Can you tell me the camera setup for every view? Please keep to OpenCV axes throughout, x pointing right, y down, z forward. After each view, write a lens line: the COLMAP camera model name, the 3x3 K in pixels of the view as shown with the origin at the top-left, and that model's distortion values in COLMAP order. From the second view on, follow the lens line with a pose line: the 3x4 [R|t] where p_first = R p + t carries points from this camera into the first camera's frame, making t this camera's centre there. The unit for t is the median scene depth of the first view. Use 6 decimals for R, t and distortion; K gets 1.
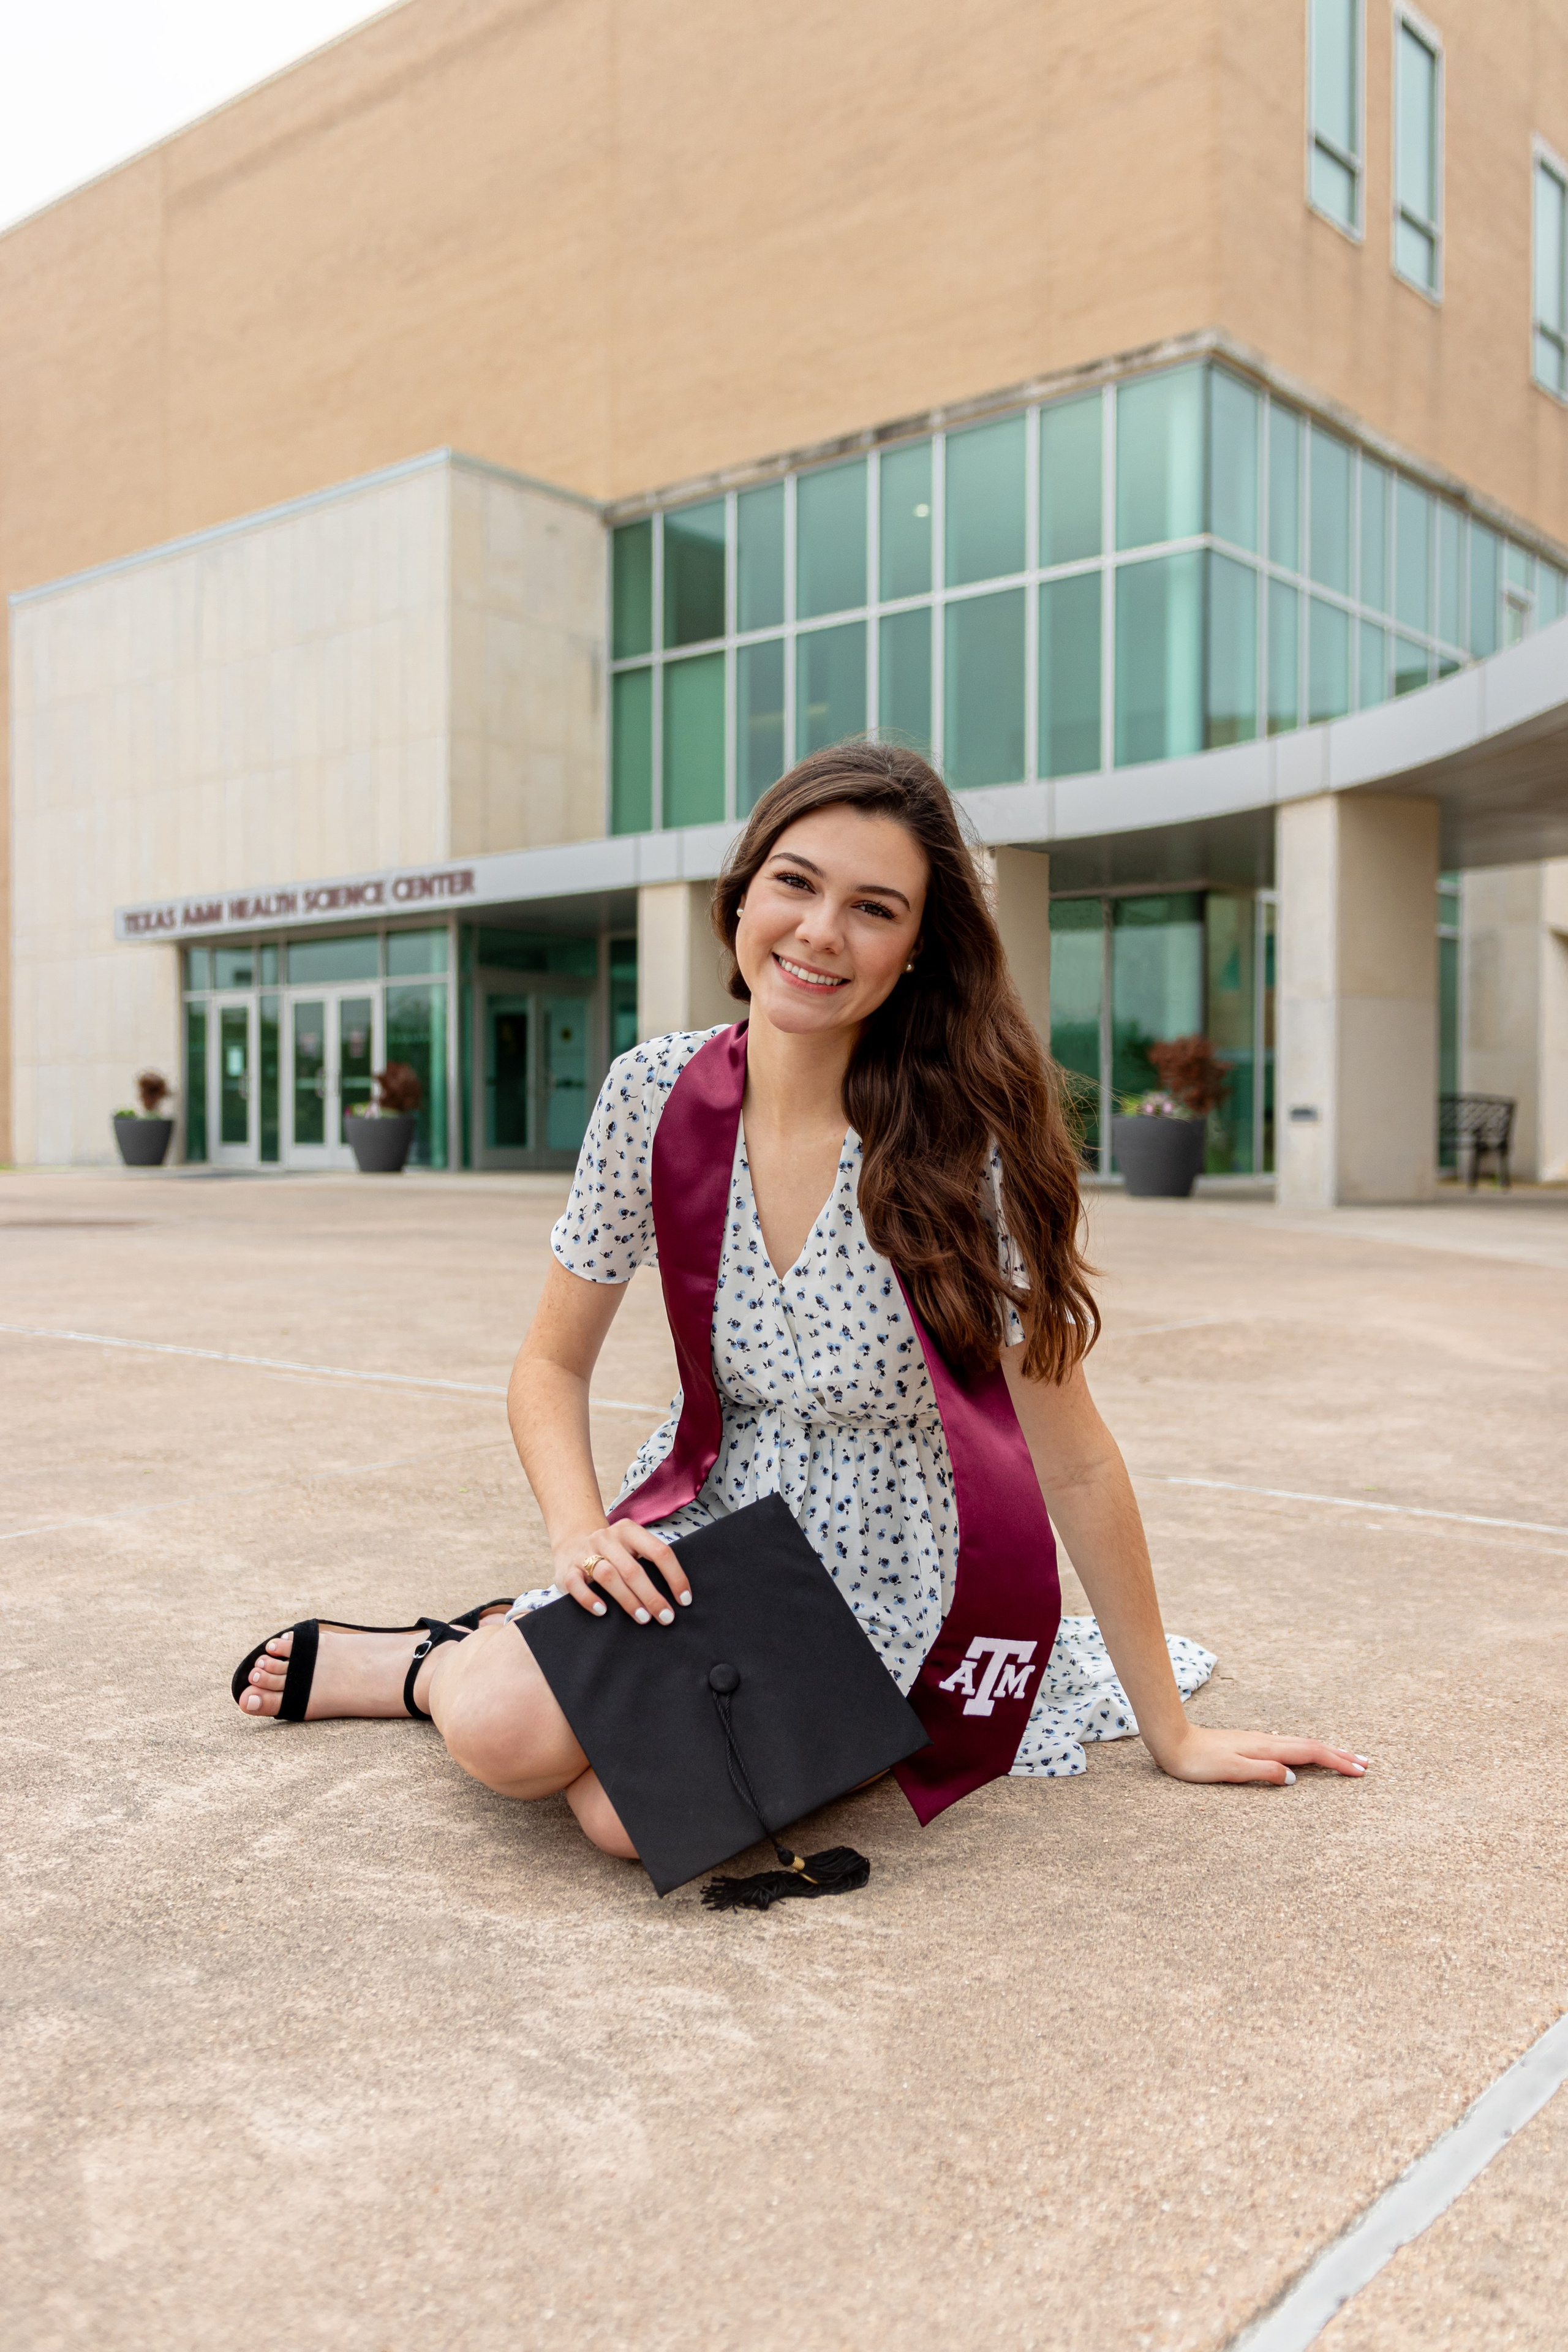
lens RADIAL K [[2007.5, 0, 839.1], [0, 2007.5, 1173.2], [0, 0, 1]] dist [-0.000531, -0.019424]
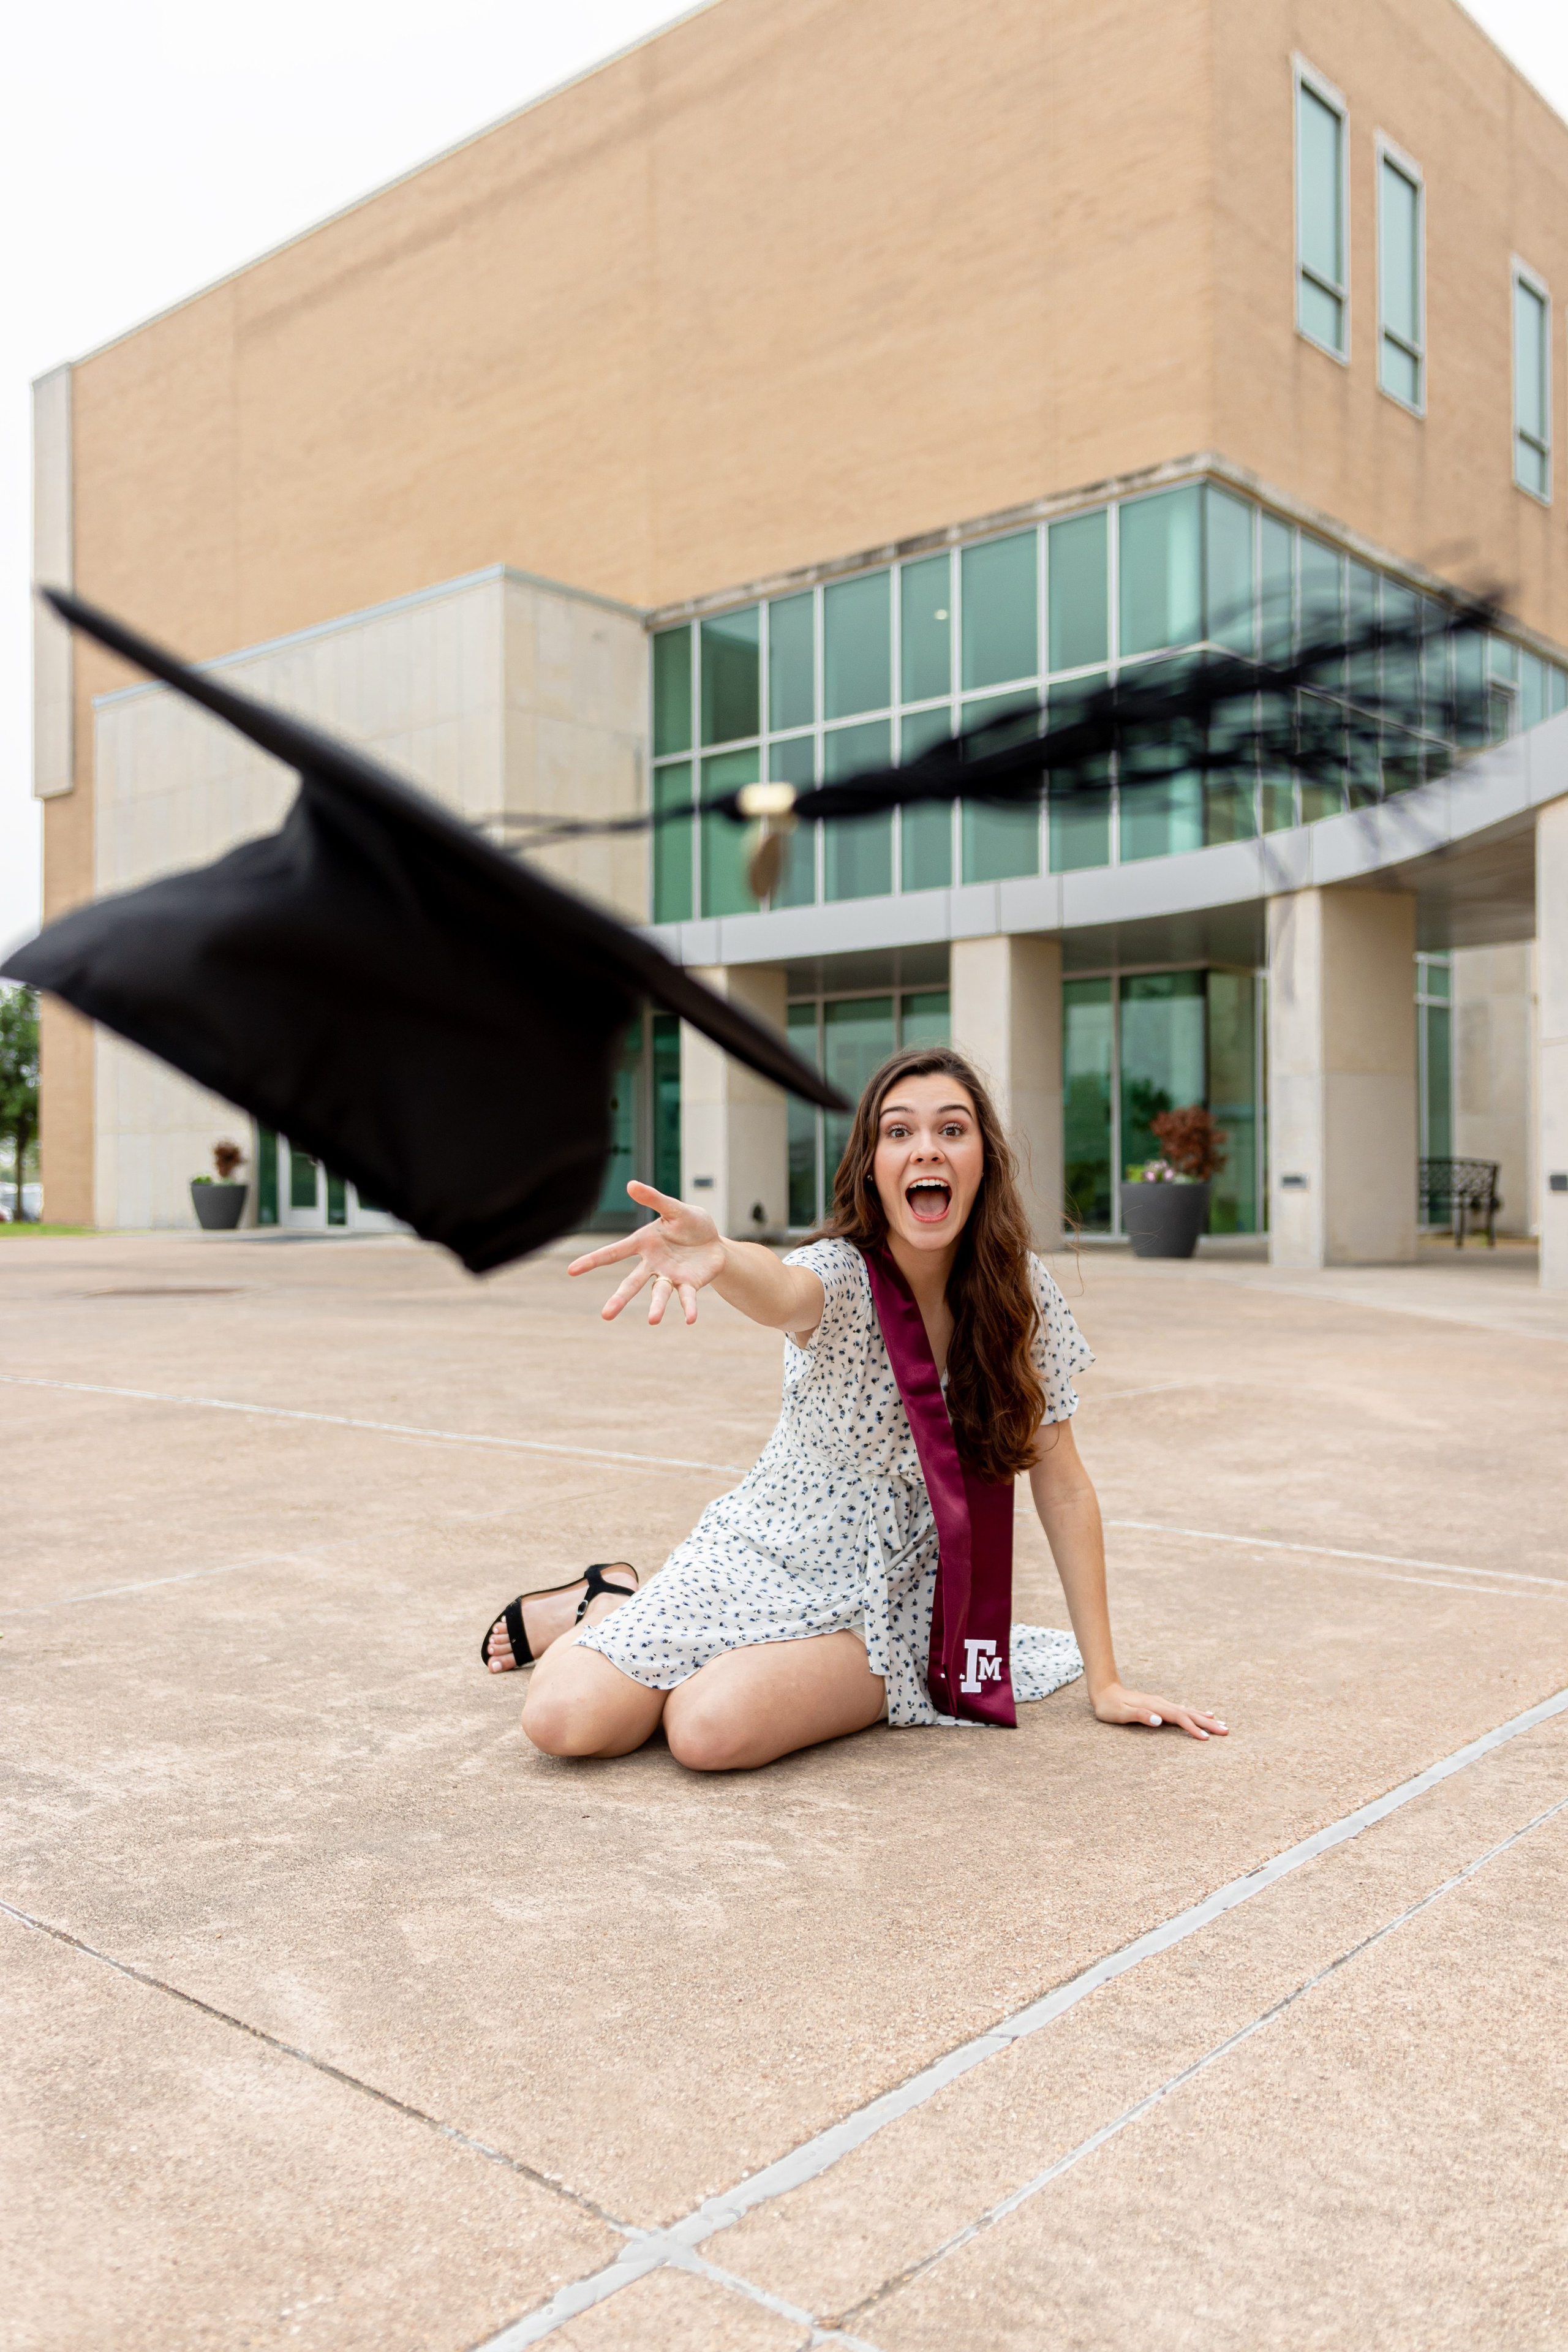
lens RADIAL K [[1946.0, 0, 833.6], [0, 1946.0, 1172.9], [0, 0, 1]] dist [0.002296, -0.000051]
pose [[0.999790, -0.006735, -0.019366, 0.008042], [0.006246, 0.999664, -0.025175, -0.025557], [0.019529, 0.025049, 0.999495, -0.159206]]
